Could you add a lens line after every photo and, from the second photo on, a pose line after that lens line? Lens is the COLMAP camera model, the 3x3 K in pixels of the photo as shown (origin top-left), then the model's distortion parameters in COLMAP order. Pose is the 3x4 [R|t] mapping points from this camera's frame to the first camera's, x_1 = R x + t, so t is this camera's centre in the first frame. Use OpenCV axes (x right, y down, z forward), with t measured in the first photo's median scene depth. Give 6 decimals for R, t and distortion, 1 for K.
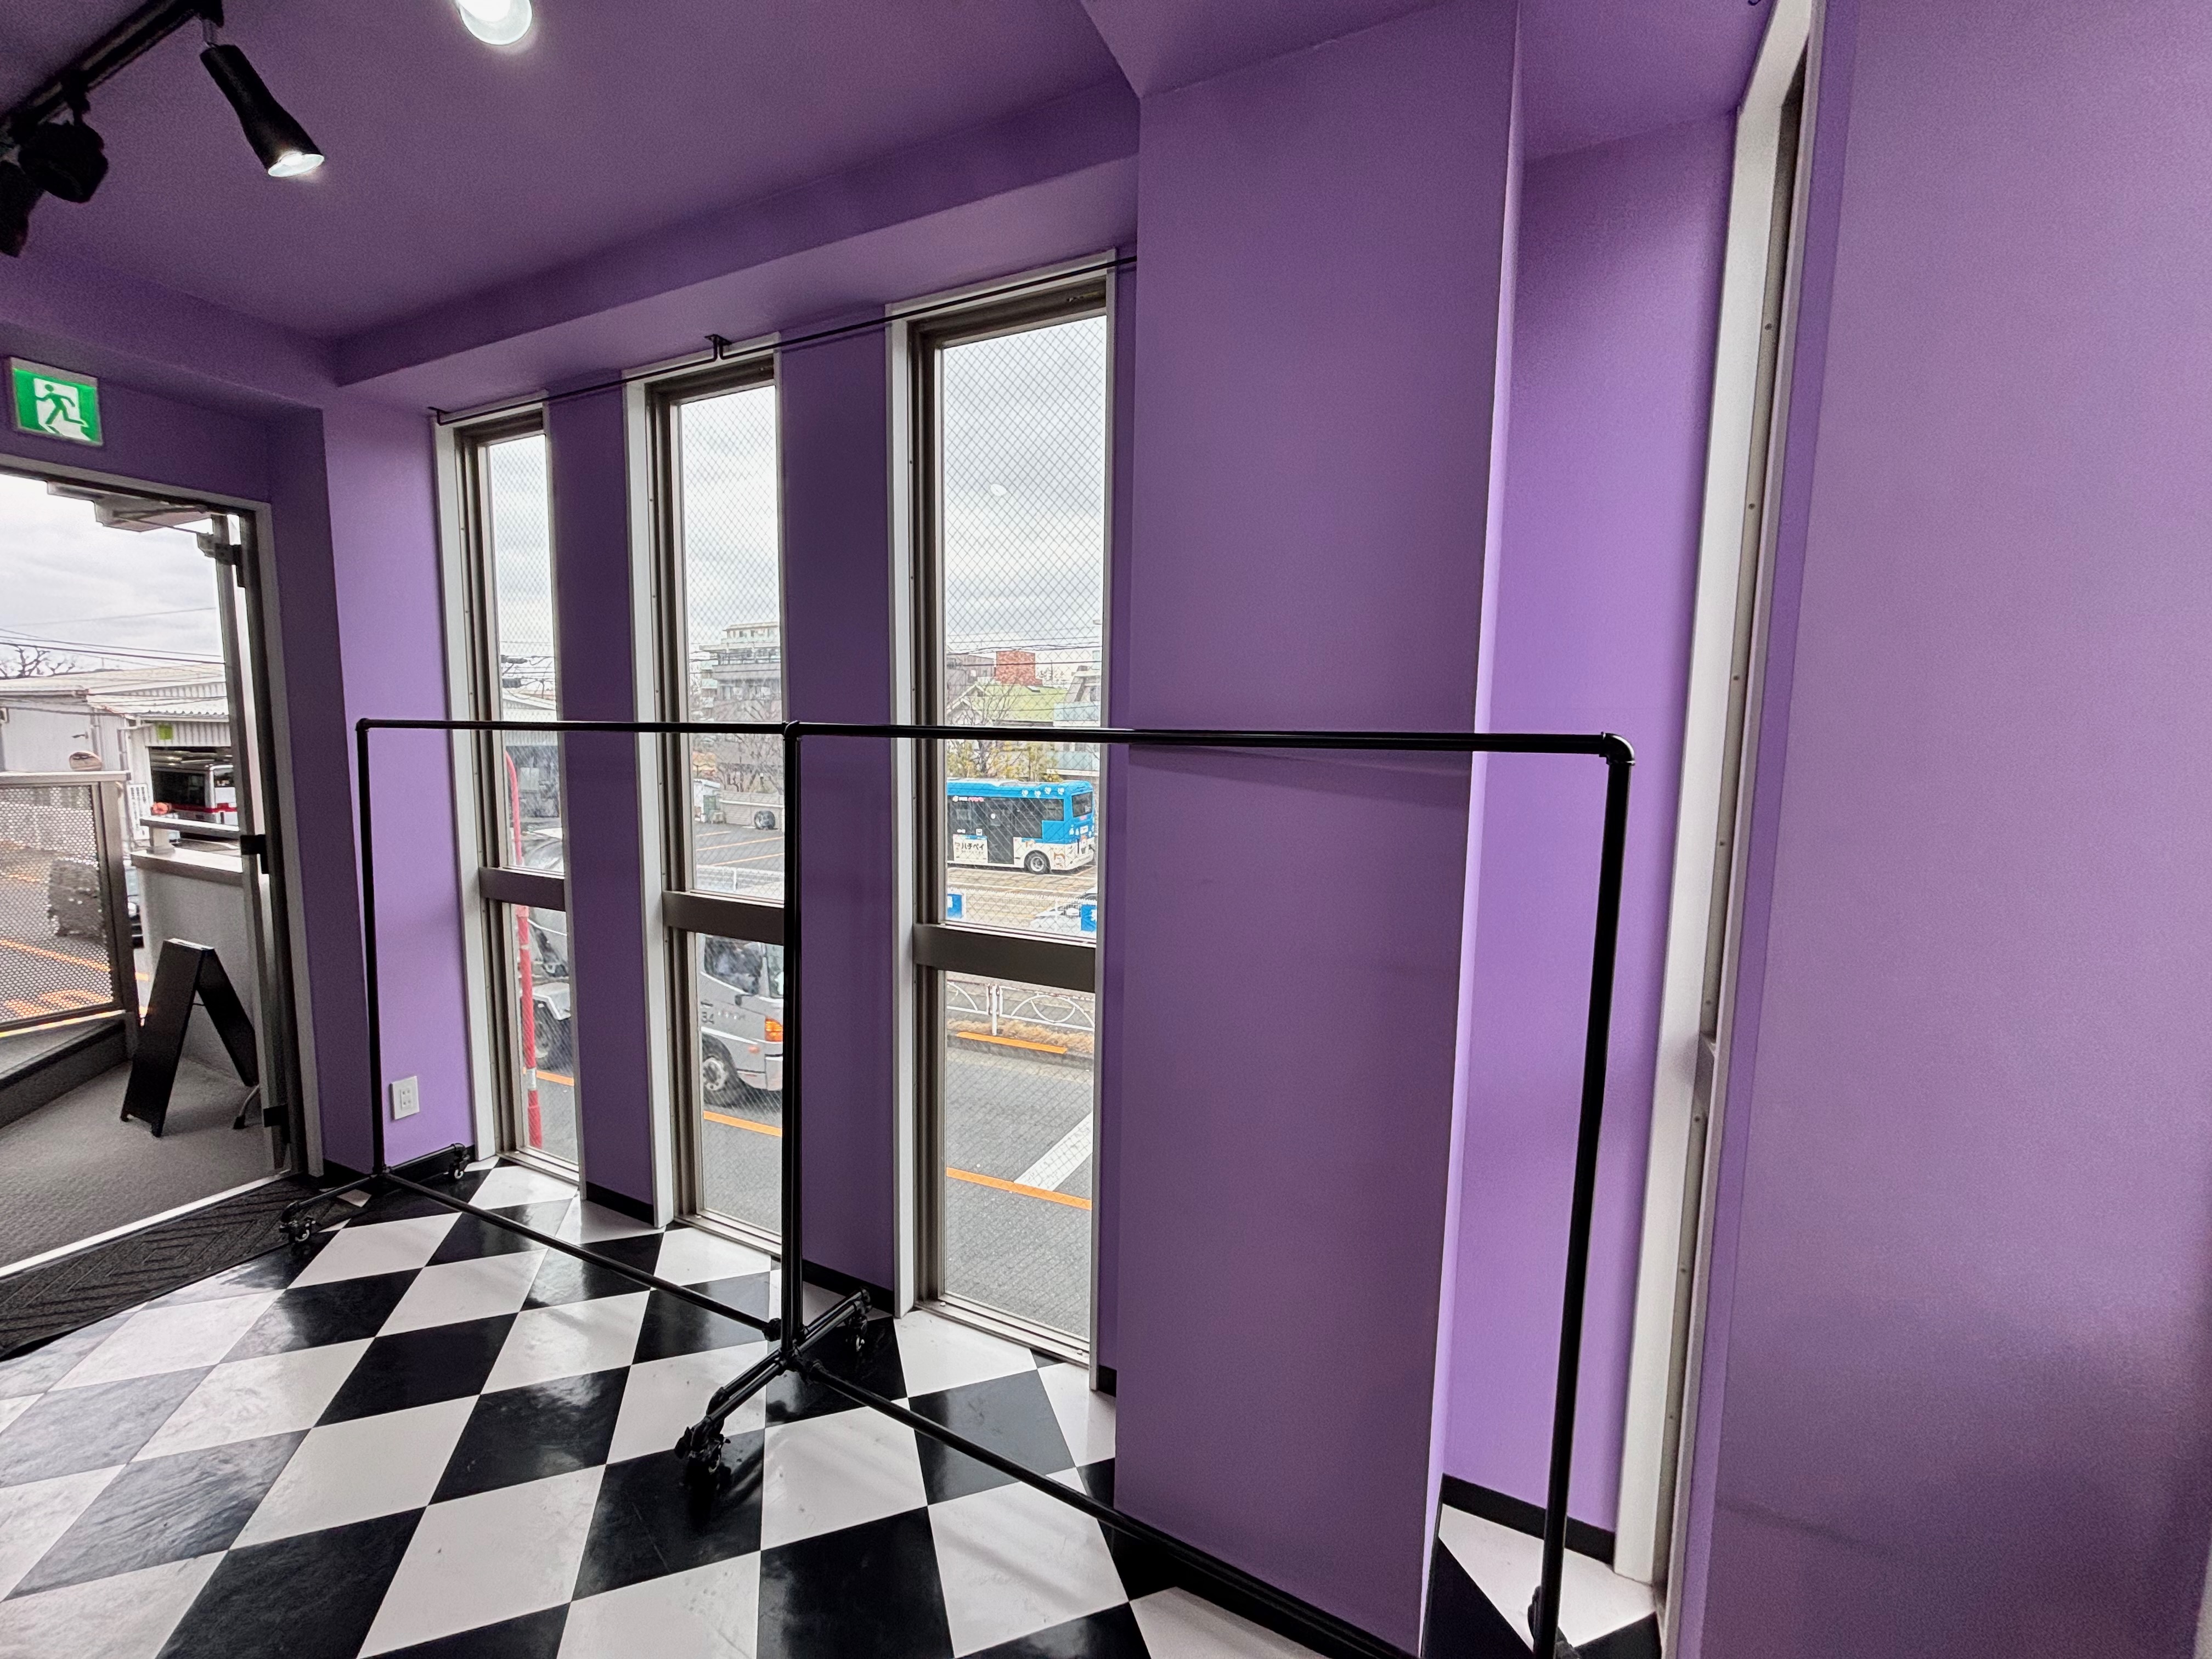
lens RADIAL K [[887.6, 0, 1099.5], [0, 887.6, 830.1], [0, 0, 1]] dist [-0.002349, 0.000740]
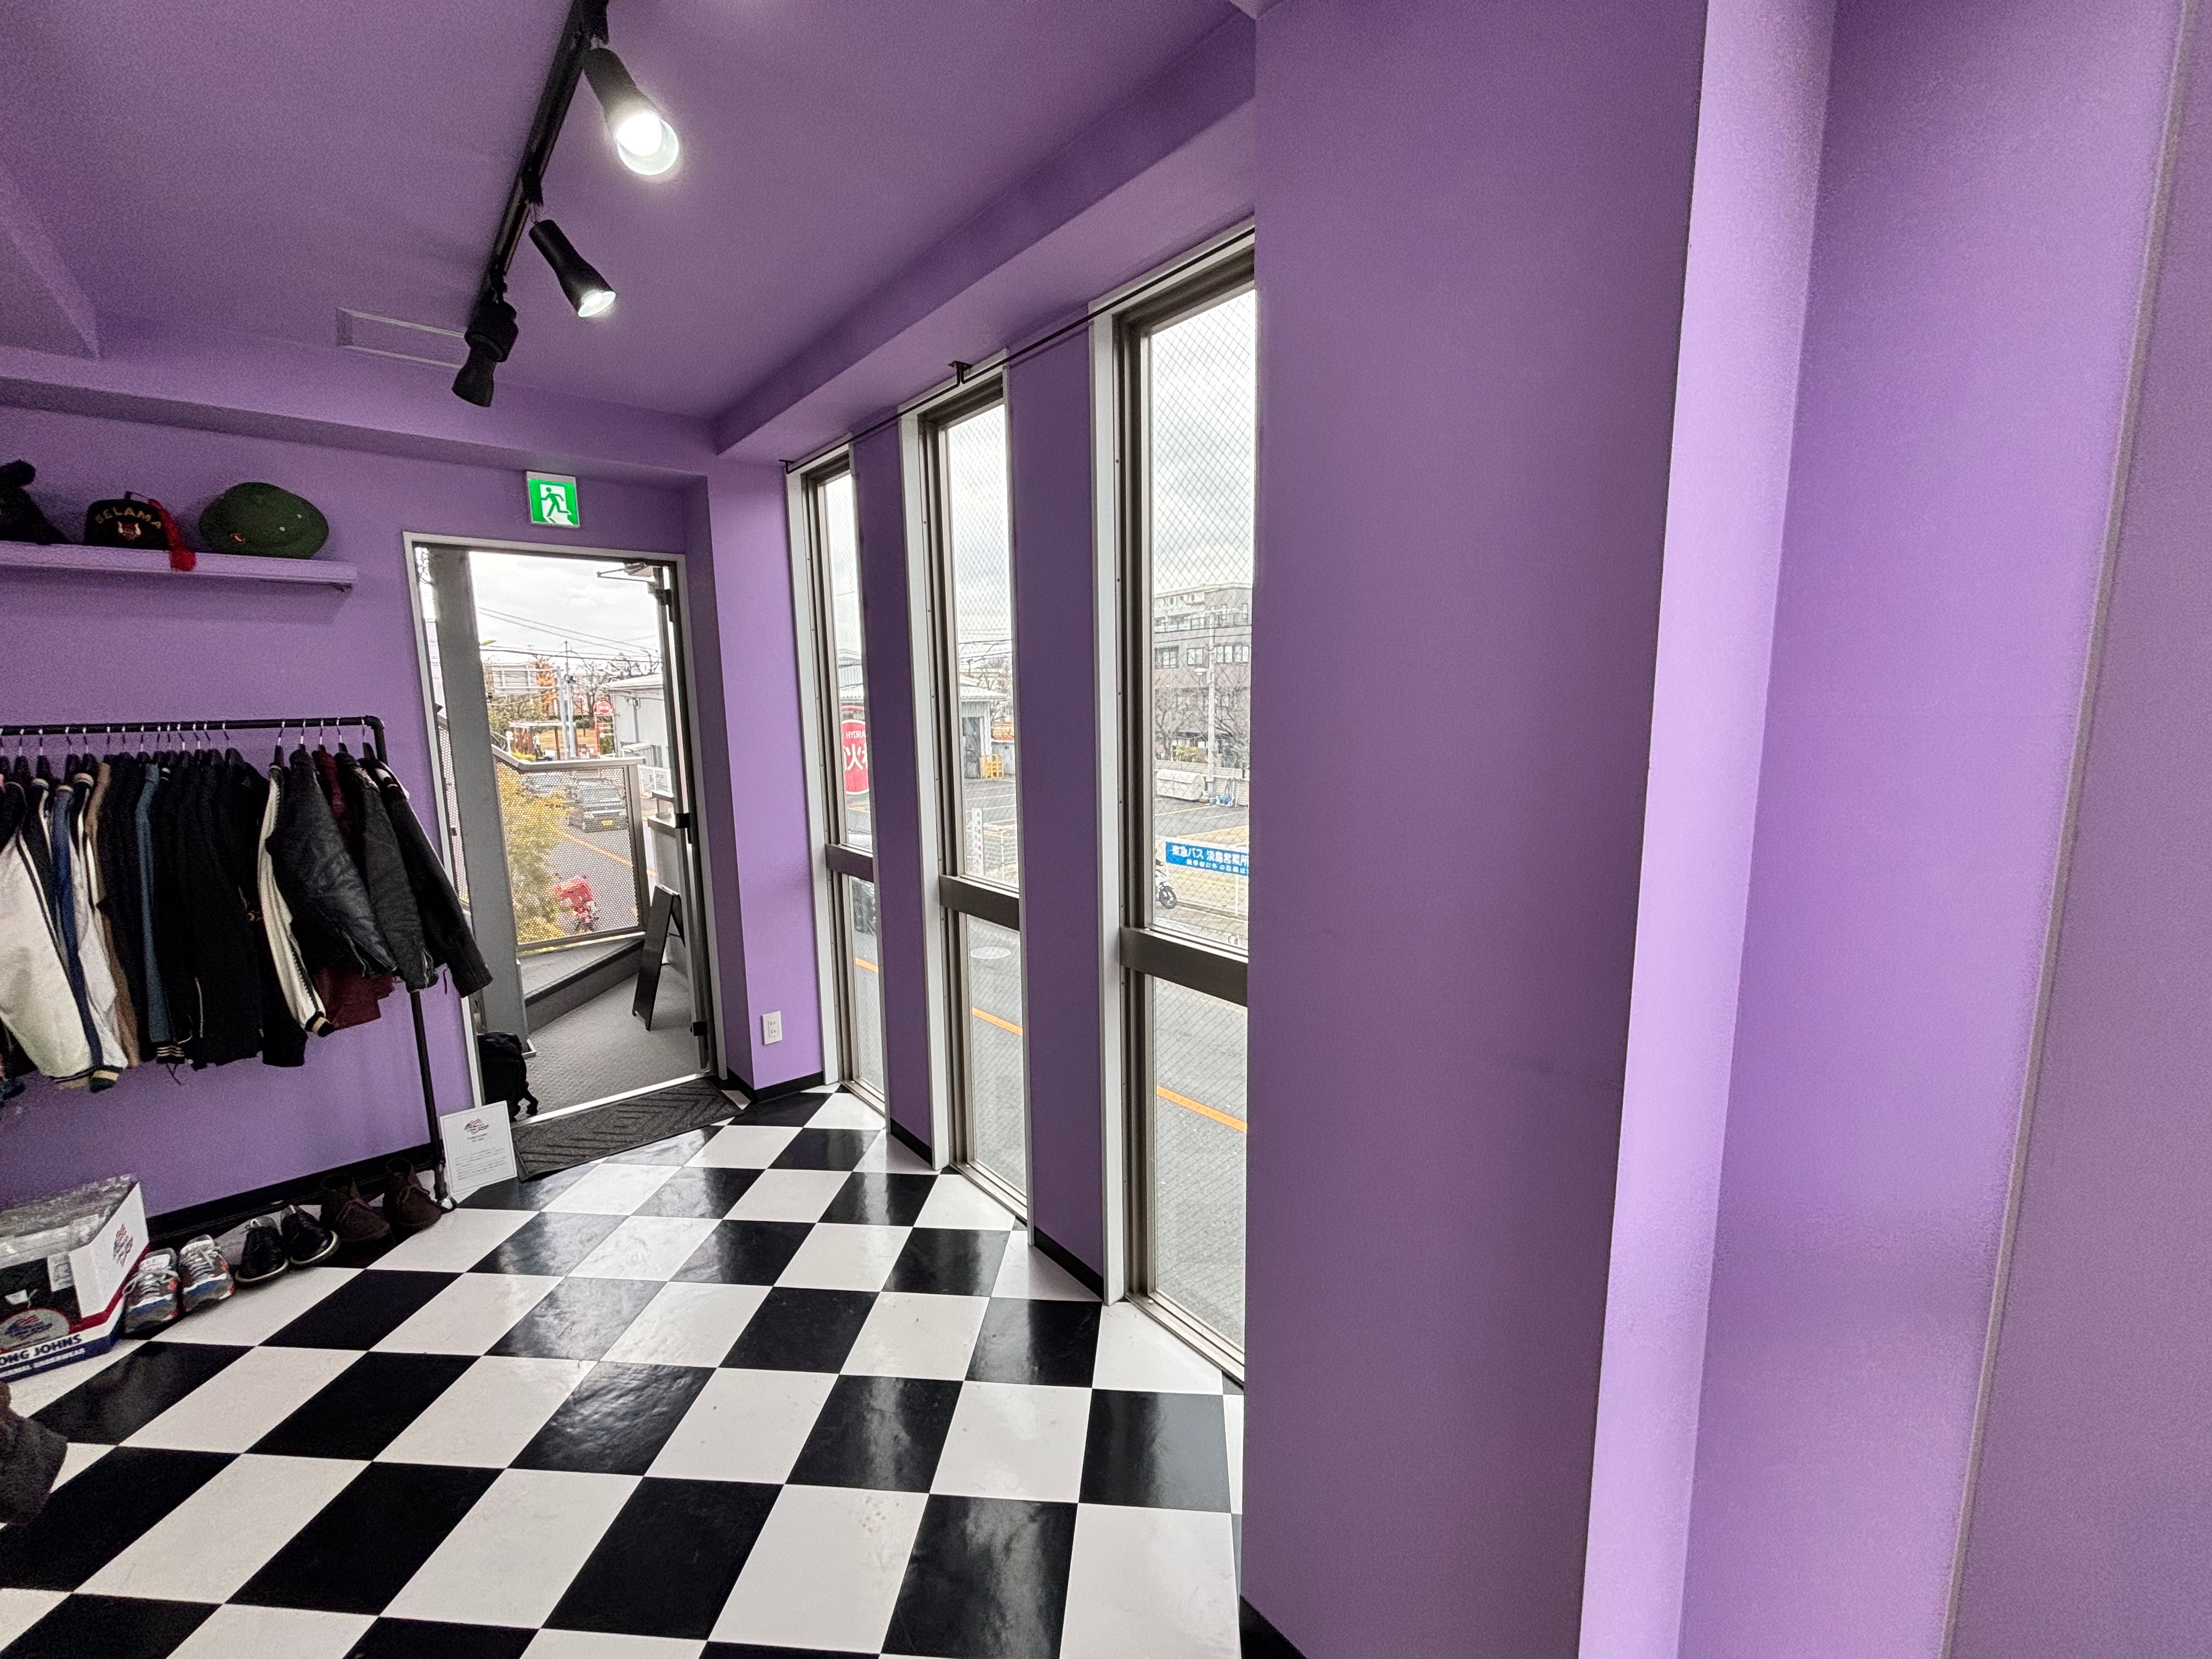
lens RADIAL K [[887.6, 0, 1098.9], [0, 887.6, 829.1], [0, 0, 1]] dist [-0.002349, 0.000740]
pose [[0.913106, 0.030423, -0.406587, 0.142480], [-0.013340, 0.998908, 0.044785, -0.040645], [0.407505, -0.035469, 0.912514, 0.065671]]
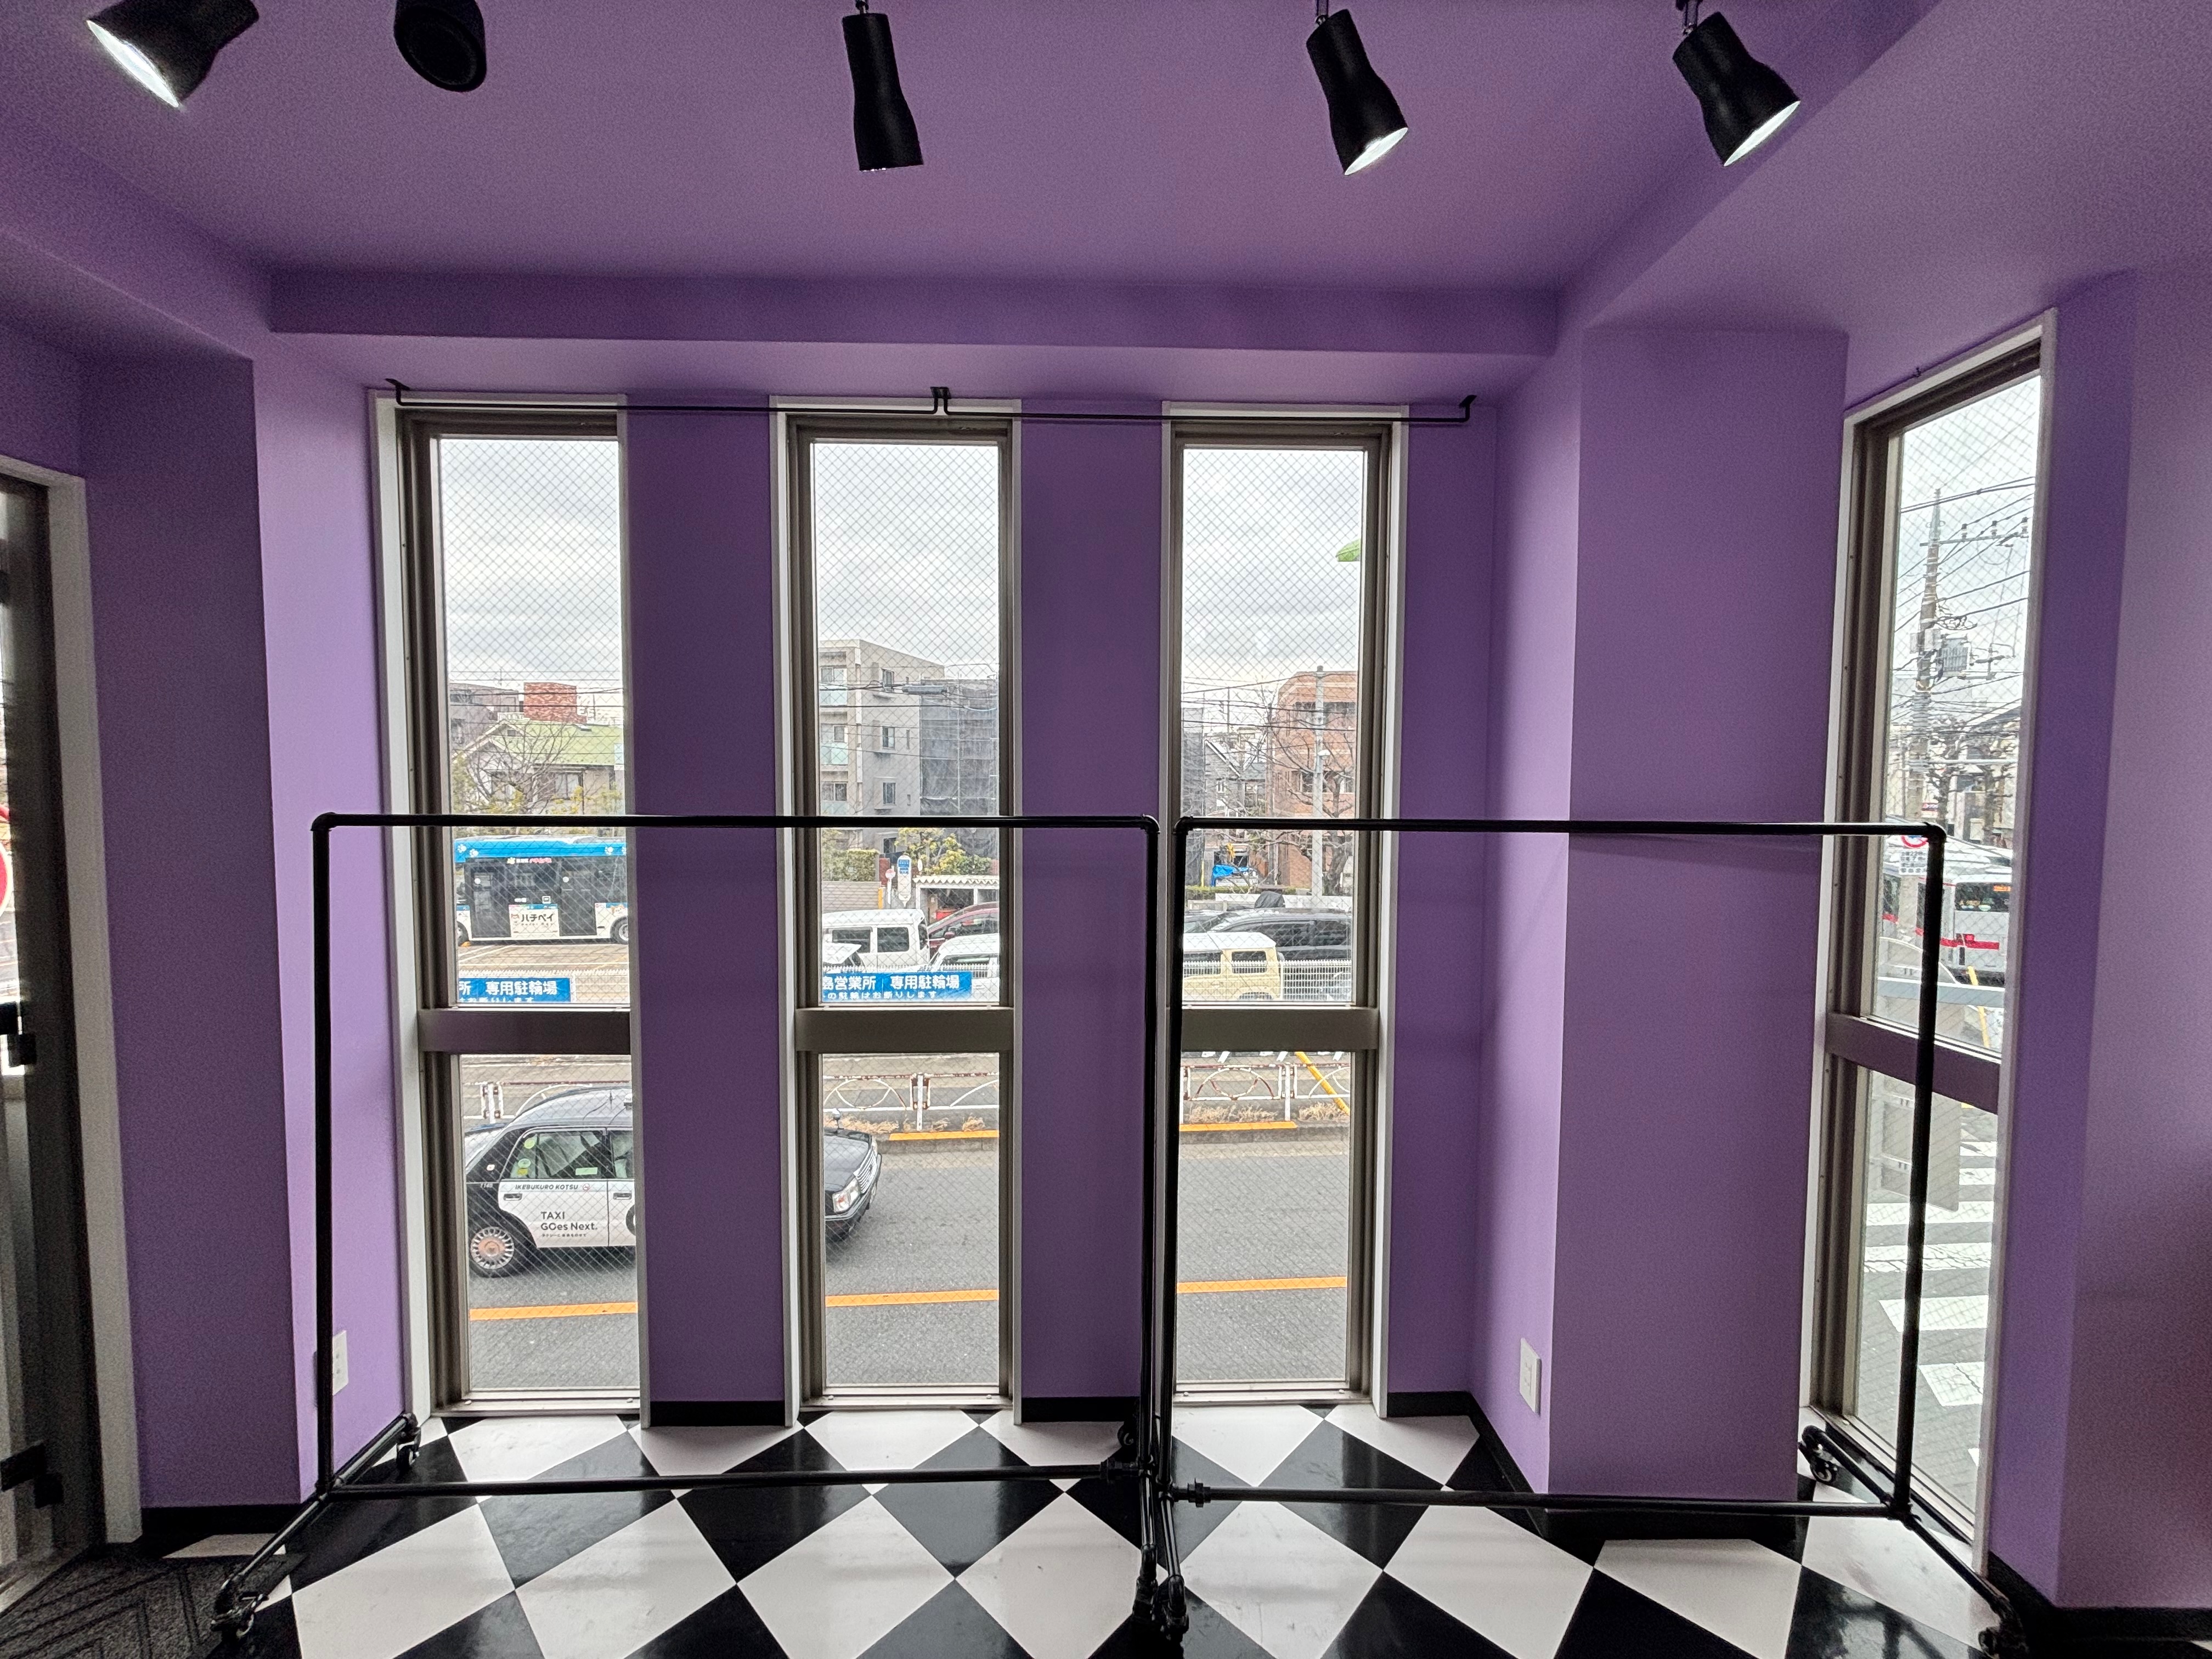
lens RADIAL K [[887.6, 0, 1097.2], [0, 887.6, 830.8], [0, 0, 1]] dist [-0.002349, 0.000740]
pose [[0.889699, -0.036877, 0.455056, -0.599611], [0.058522, 0.997722, -0.033564, -0.052948], [-0.452781, 0.056493, 0.889830, 0.119022]]
